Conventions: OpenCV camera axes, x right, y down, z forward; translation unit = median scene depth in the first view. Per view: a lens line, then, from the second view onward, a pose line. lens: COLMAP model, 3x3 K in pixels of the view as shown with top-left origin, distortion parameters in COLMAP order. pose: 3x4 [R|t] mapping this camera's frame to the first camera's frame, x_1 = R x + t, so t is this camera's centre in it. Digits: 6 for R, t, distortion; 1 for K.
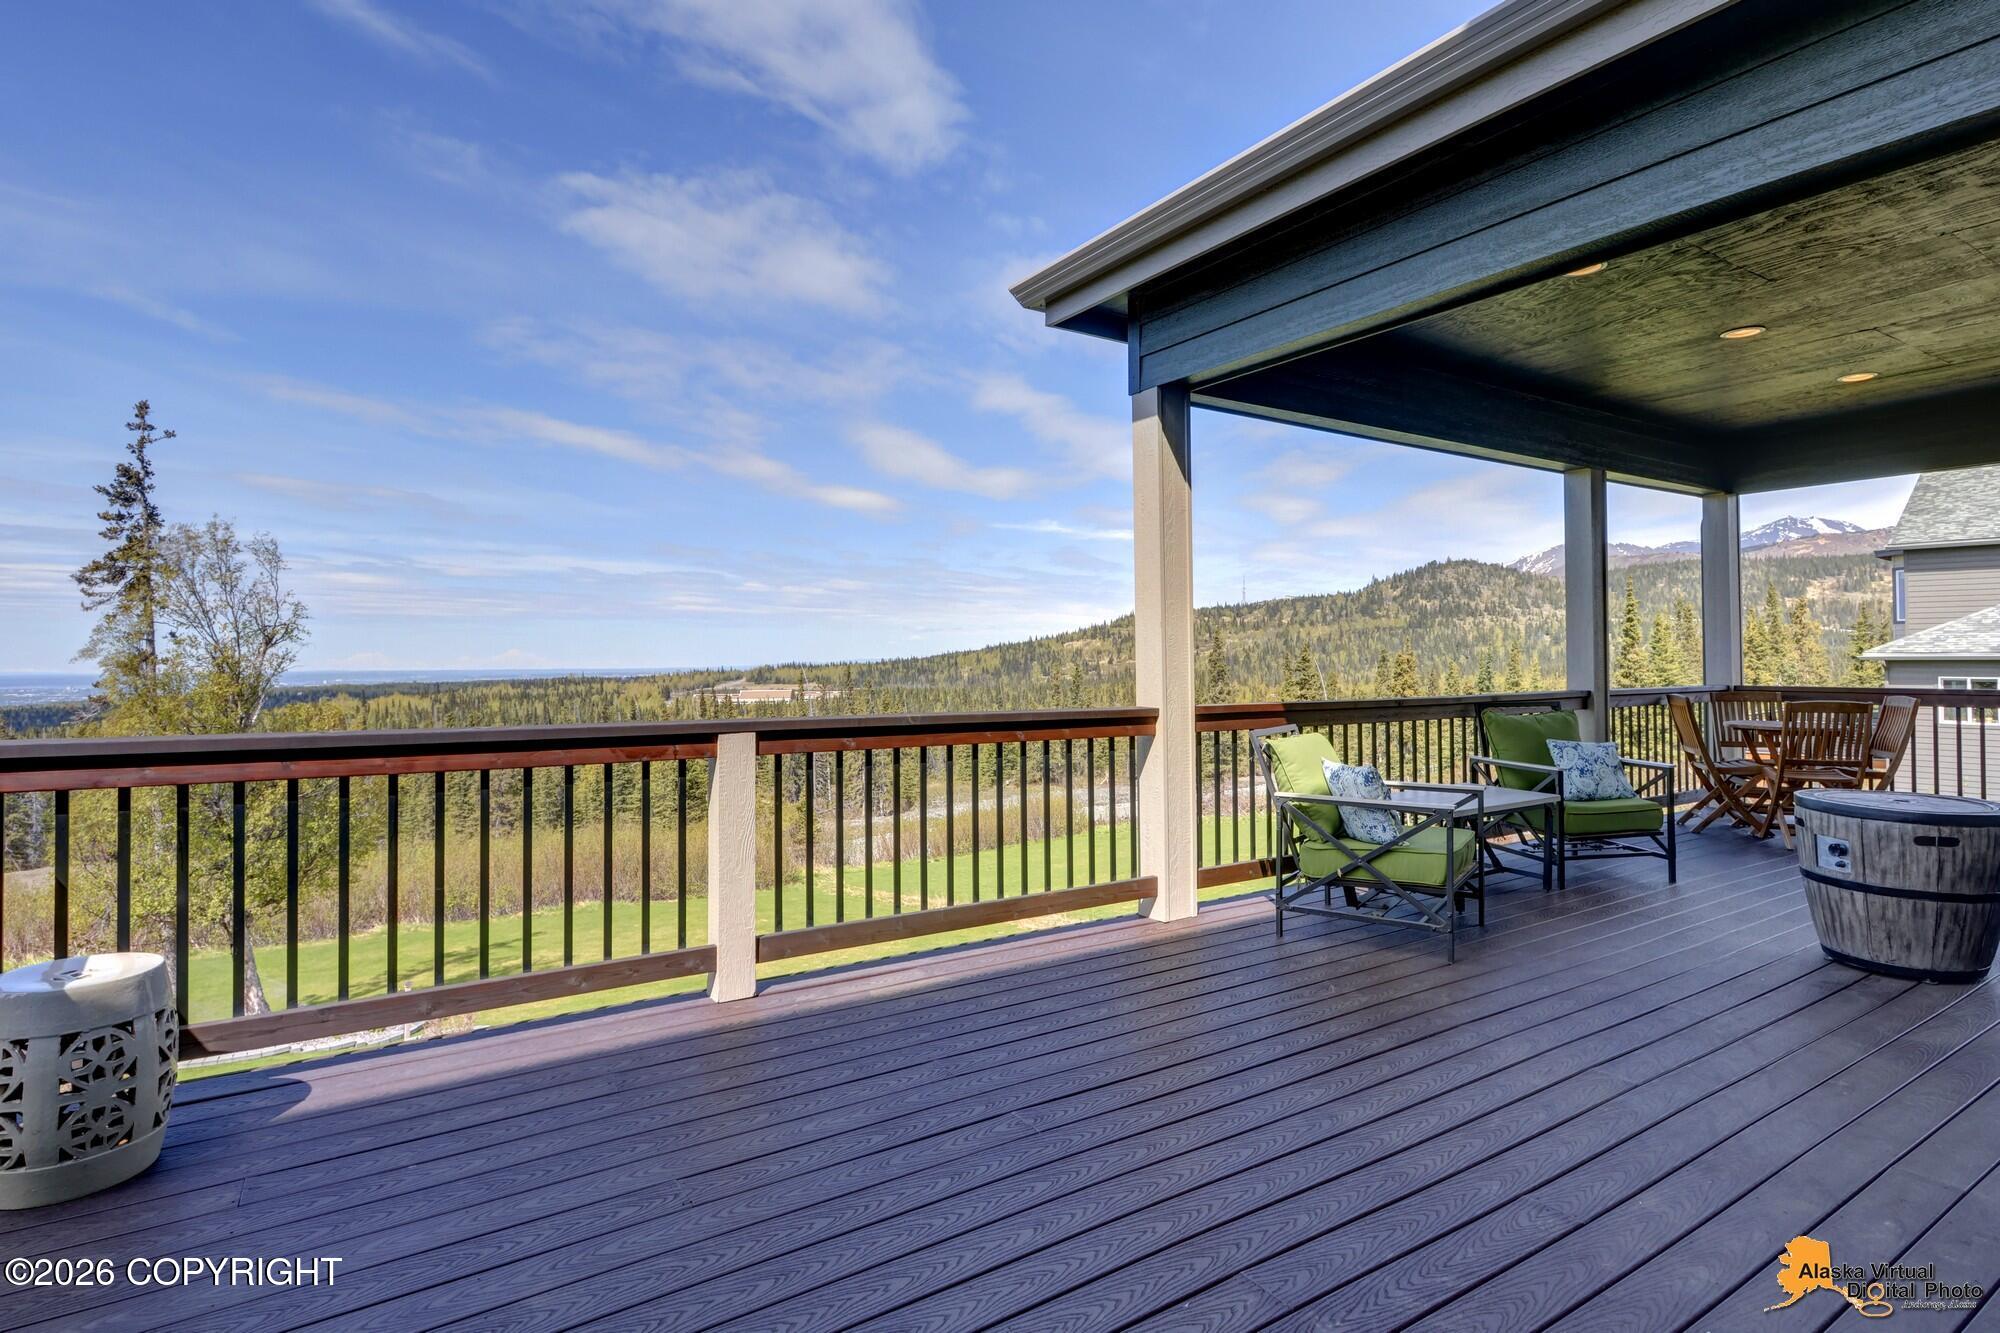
lens RADIAL K [[1010.2, 0, 1003.3], [0, 1010.2, 630.6], [0, 0, 1]] dist [0.003586, -0.000003]
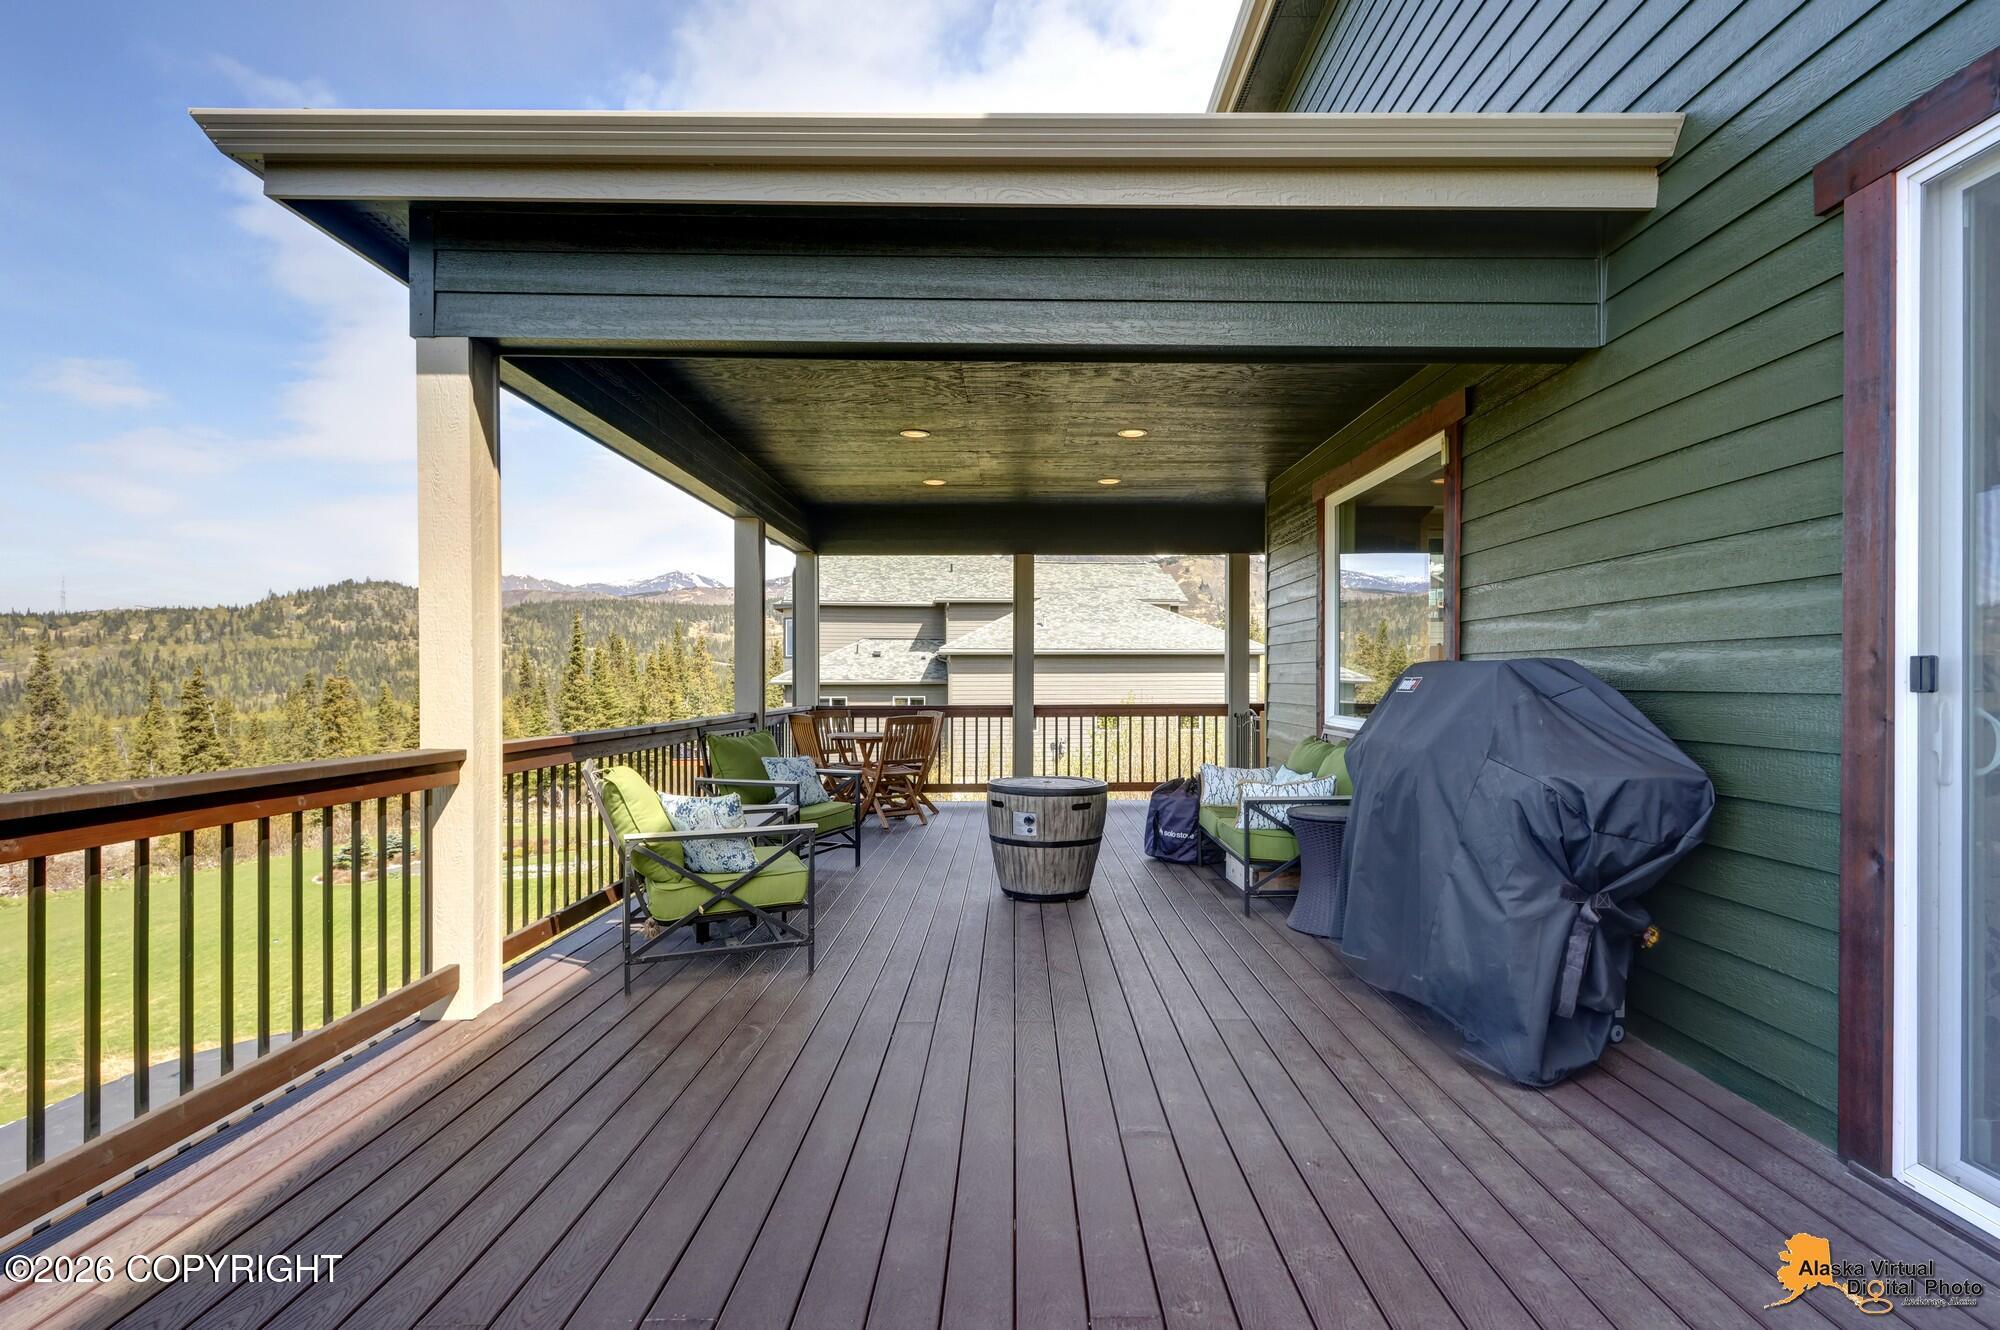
lens RADIAL K [[961.7, 0, 1000.0], [0, 961.7, 665.0], [0, 0, 1]] dist [-0.000853, -0.000656]
pose [[0.530257, 0.016646, 0.847674, -0.237303], [-0.024003, 0.999701, -0.004617, 0.005306], [-0.847497, -0.017898, 0.530498, 0.233595]]
